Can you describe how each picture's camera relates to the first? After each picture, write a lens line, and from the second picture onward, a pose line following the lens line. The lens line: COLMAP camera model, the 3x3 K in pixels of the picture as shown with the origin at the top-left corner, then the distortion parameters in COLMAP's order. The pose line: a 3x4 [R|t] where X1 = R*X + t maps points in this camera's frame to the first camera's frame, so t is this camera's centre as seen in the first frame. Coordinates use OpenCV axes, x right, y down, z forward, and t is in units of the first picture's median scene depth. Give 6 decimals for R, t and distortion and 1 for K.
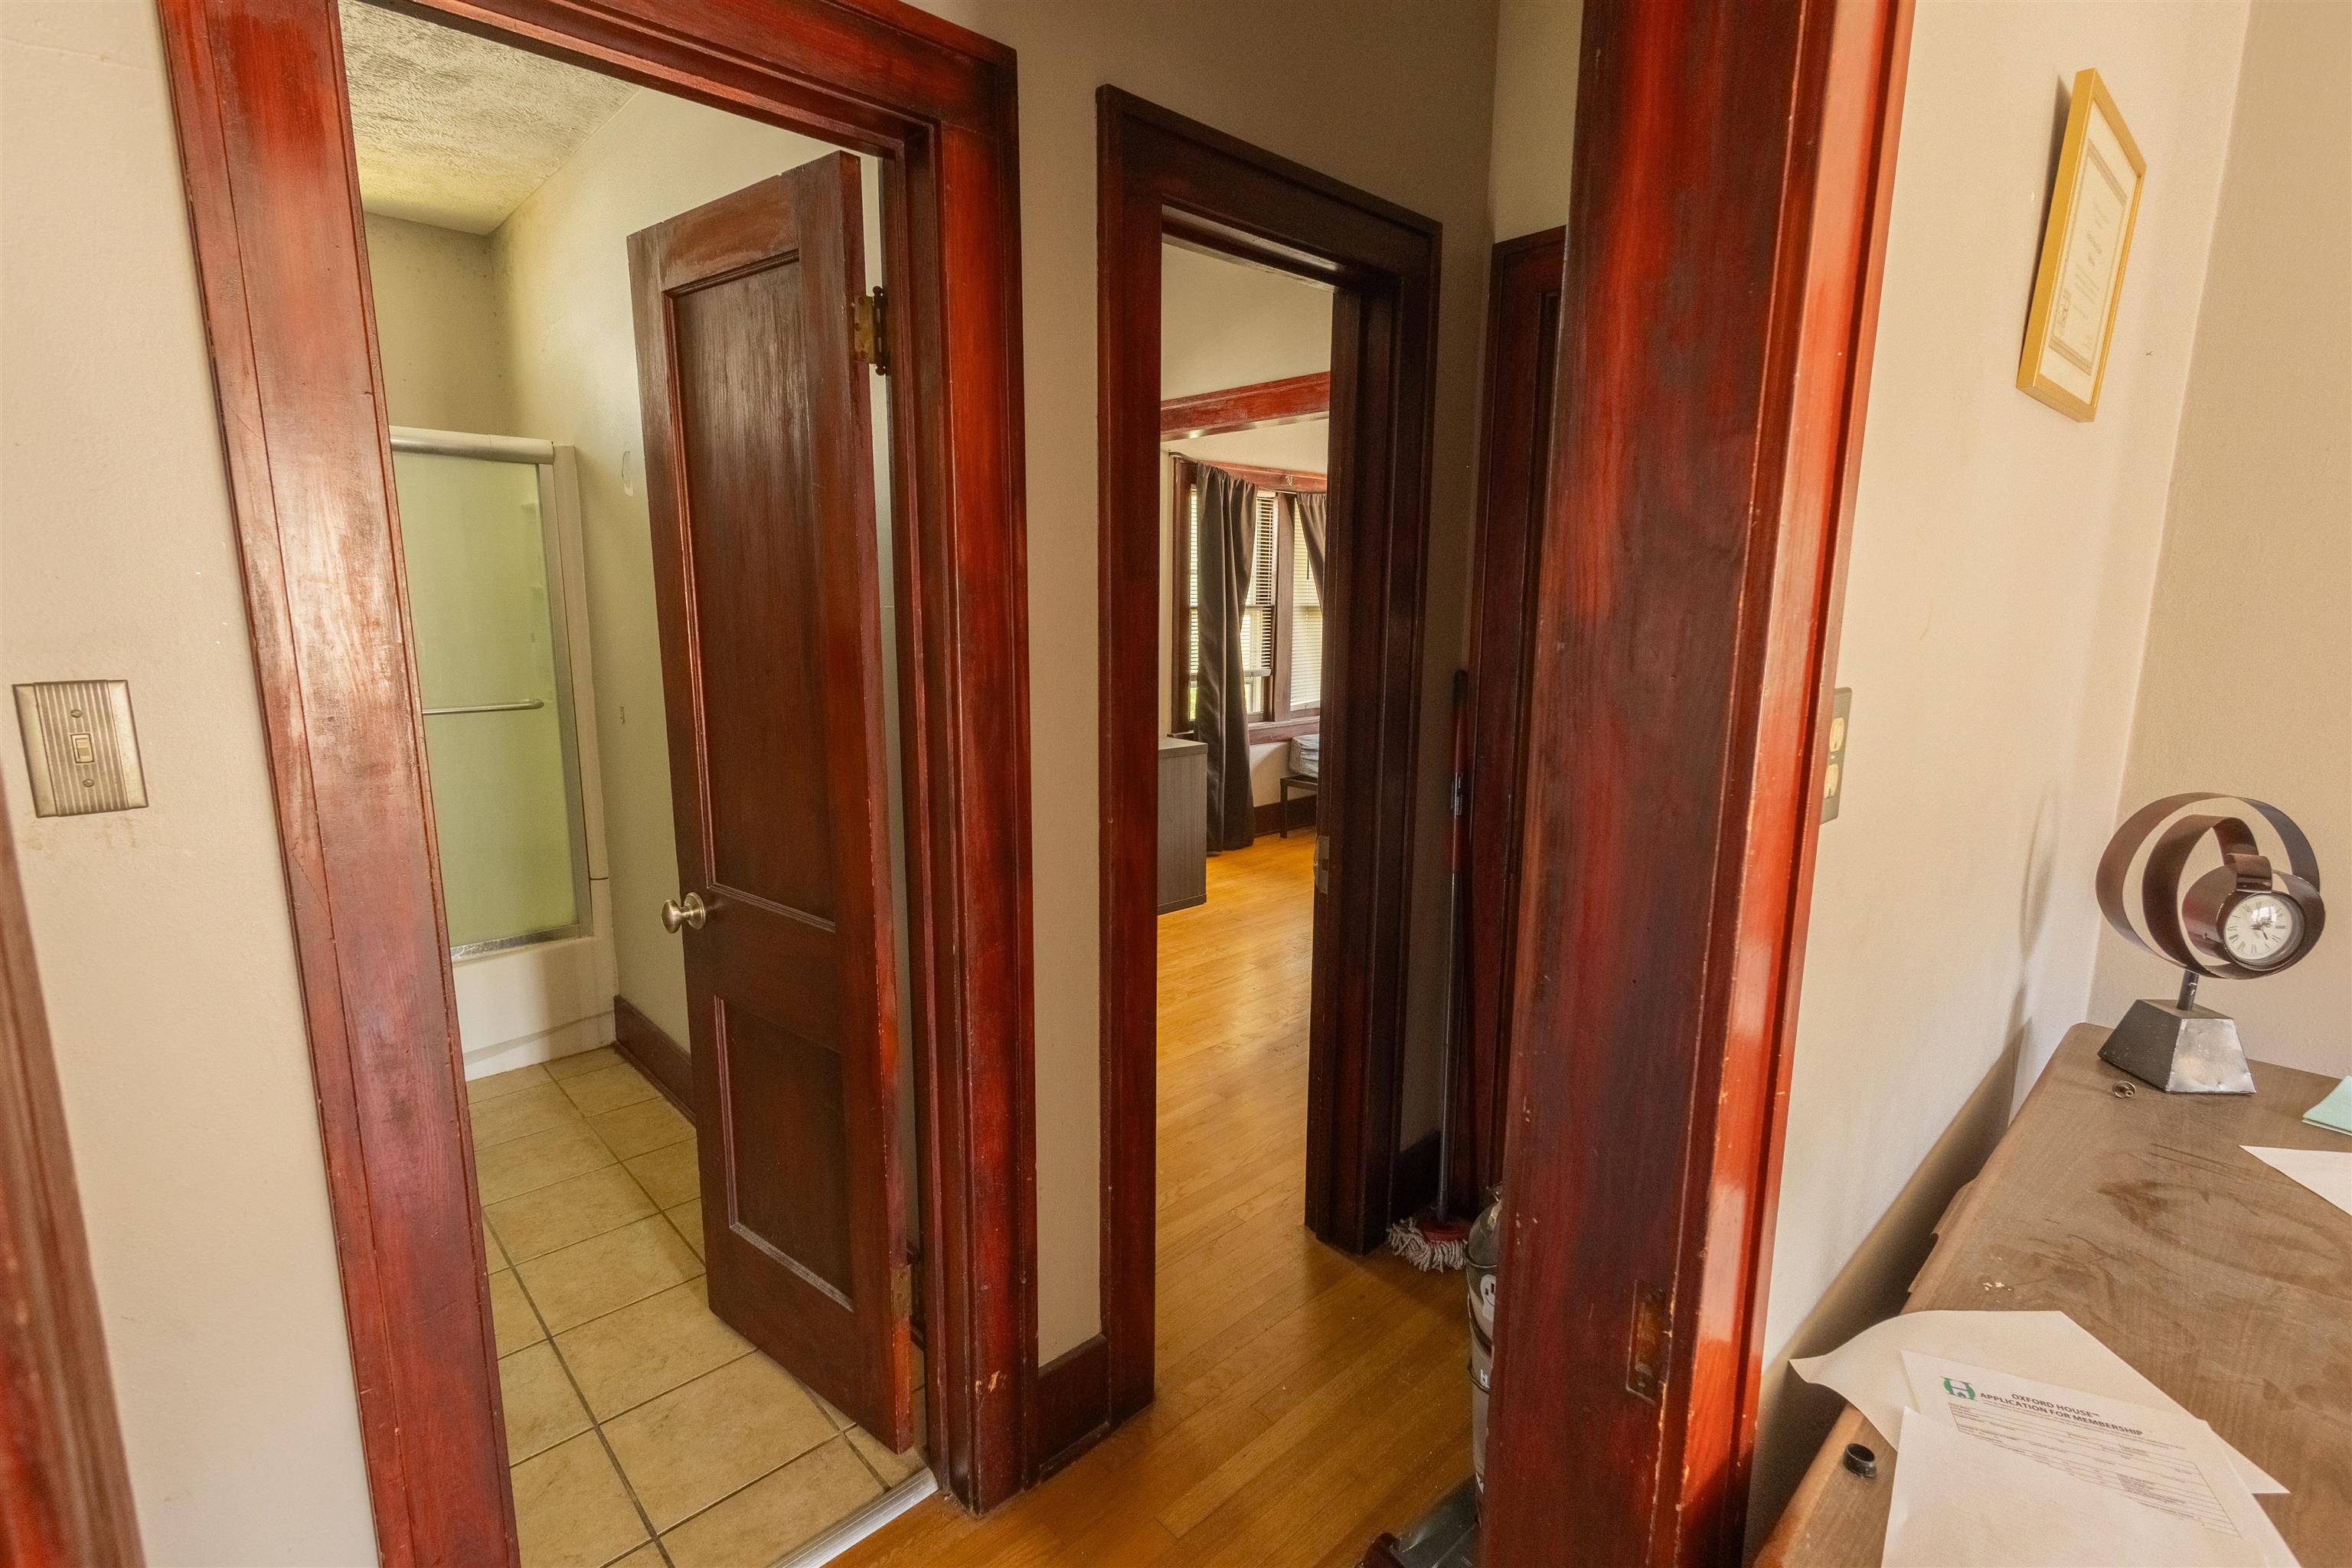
lens RADIAL K [[1079.9, 0, 1170.4], [0, 1079.9, 787.0], [0, 0, 1]] dist [0.011662, -0.000377]
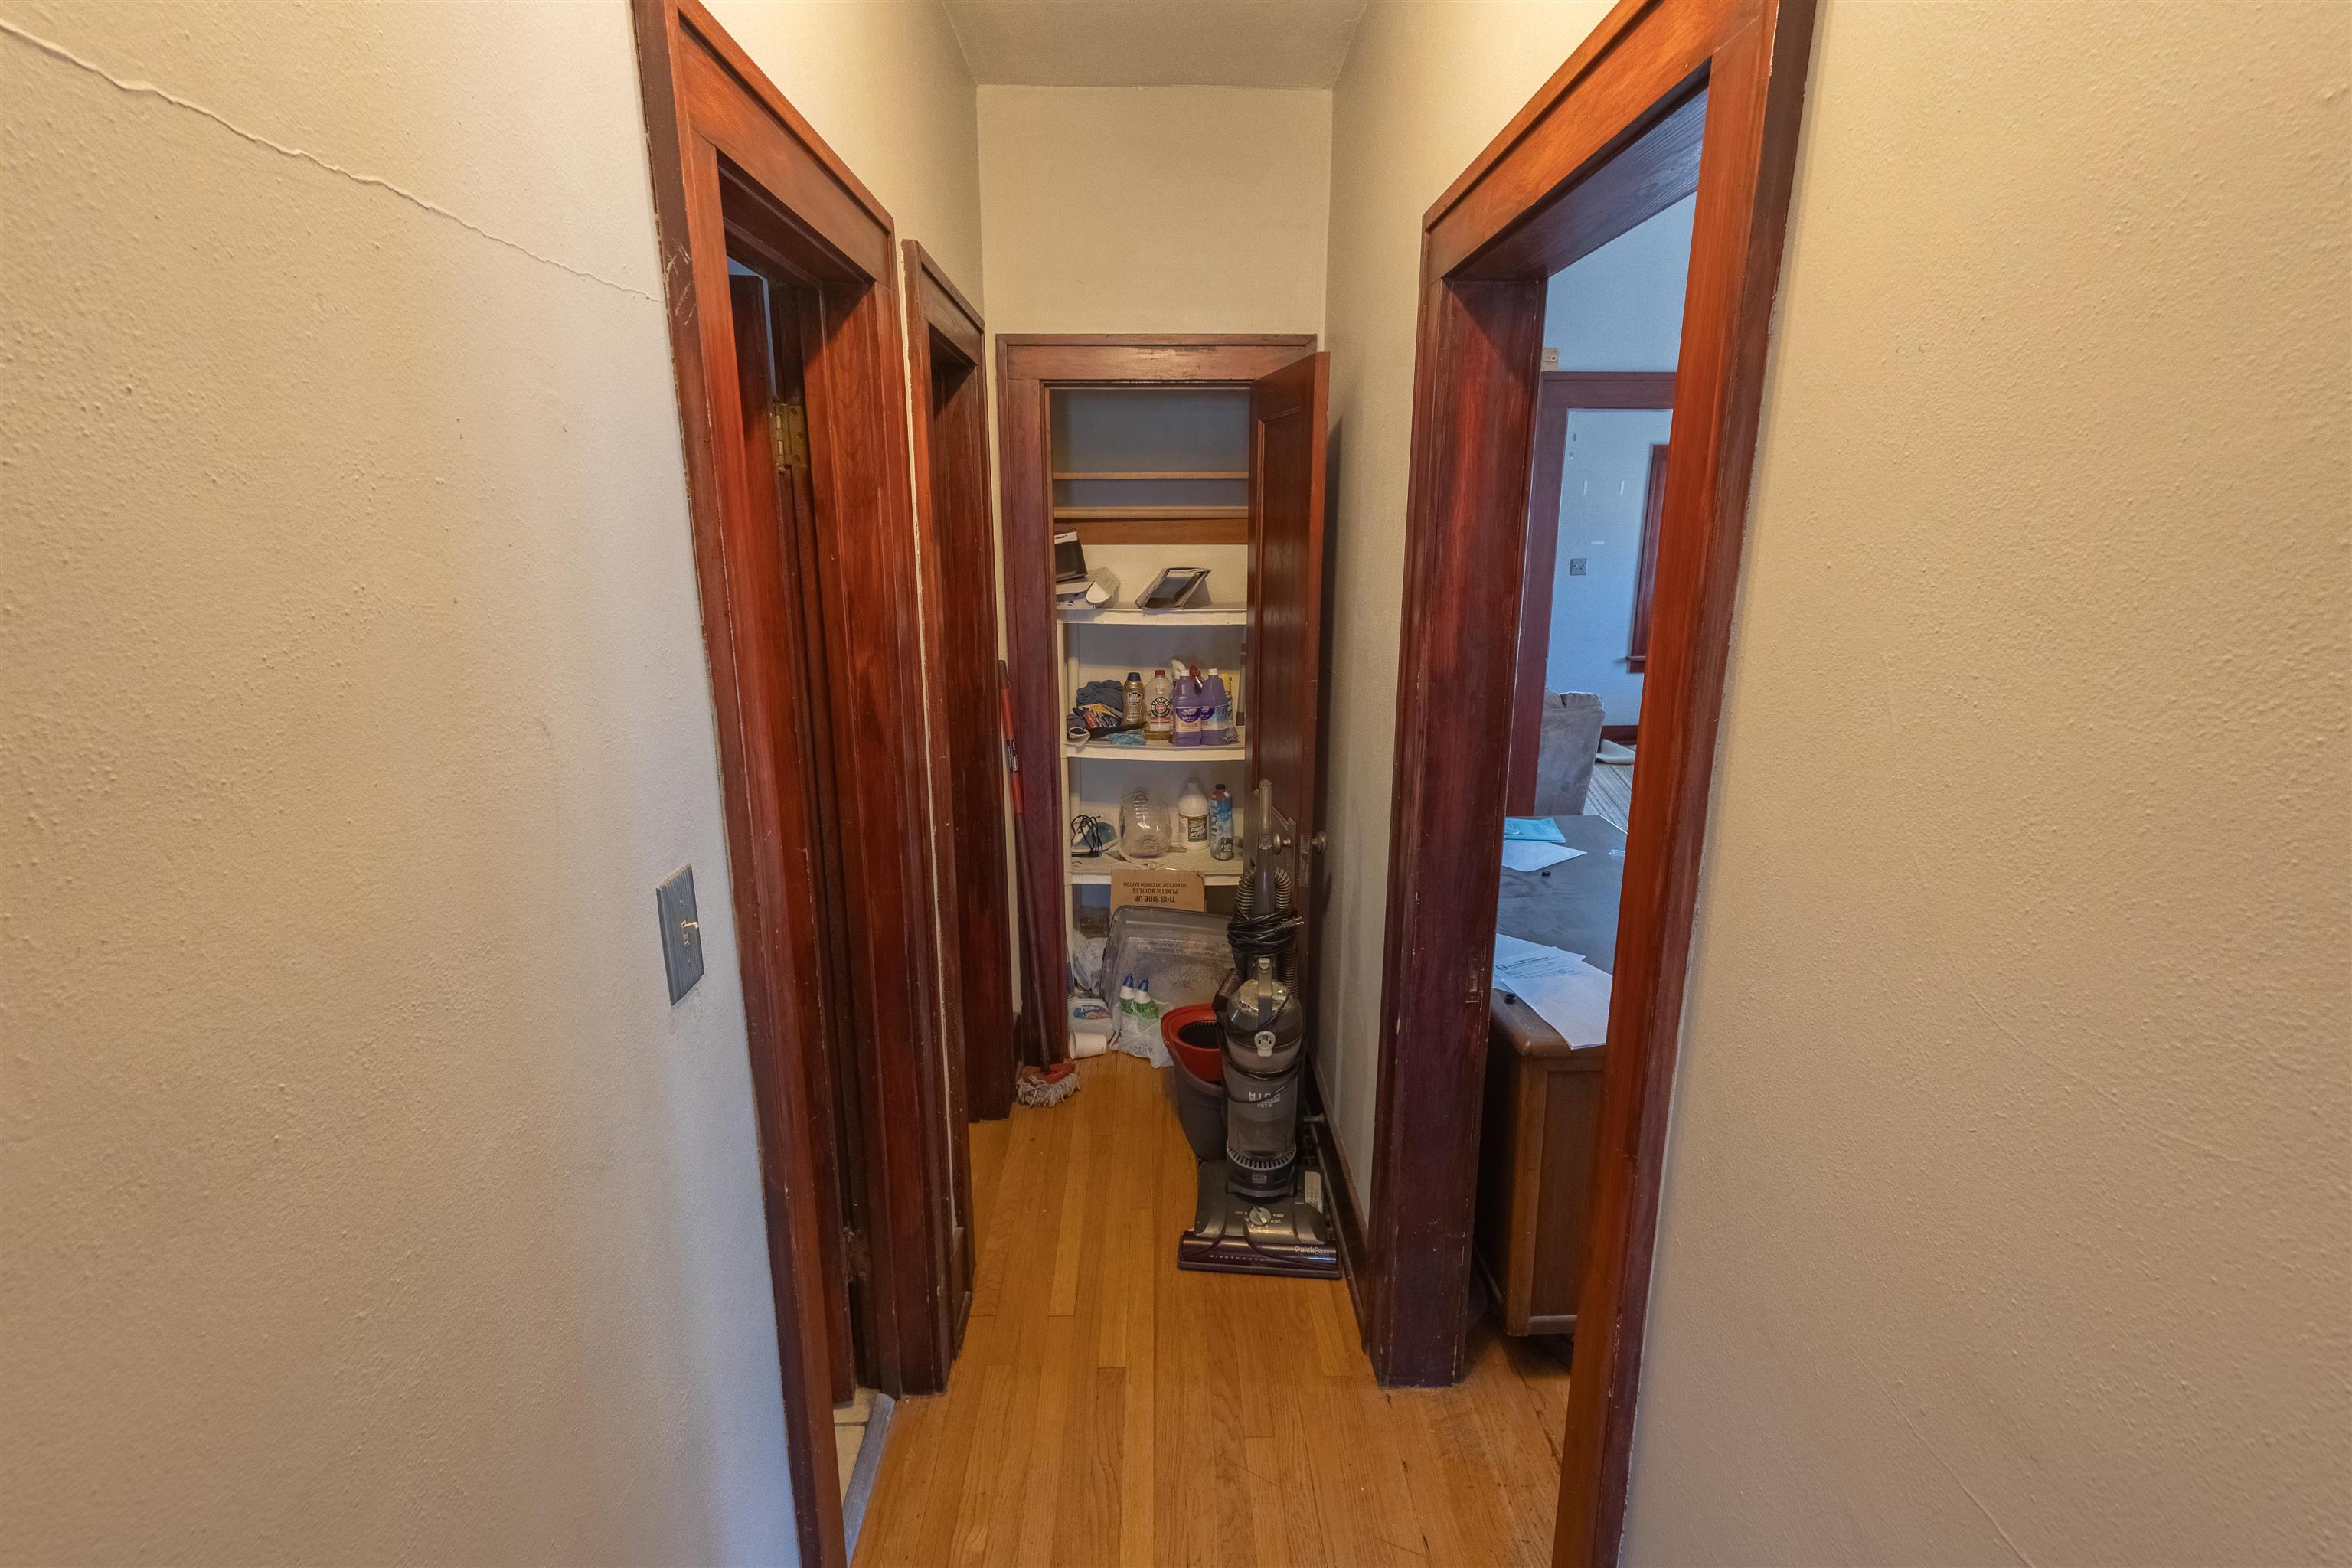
lens RADIAL K [[1079.9, 0, 1176.2], [0, 1079.9, 780.8], [0, 0, 1]] dist [0.011662, -0.000377]
pose [[0.658746, -0.181903, 0.730045, -1.542914], [0.135145, 0.983159, 0.123024, -0.265226], [-0.740128, 0.017621, 0.672235, -0.085769]]
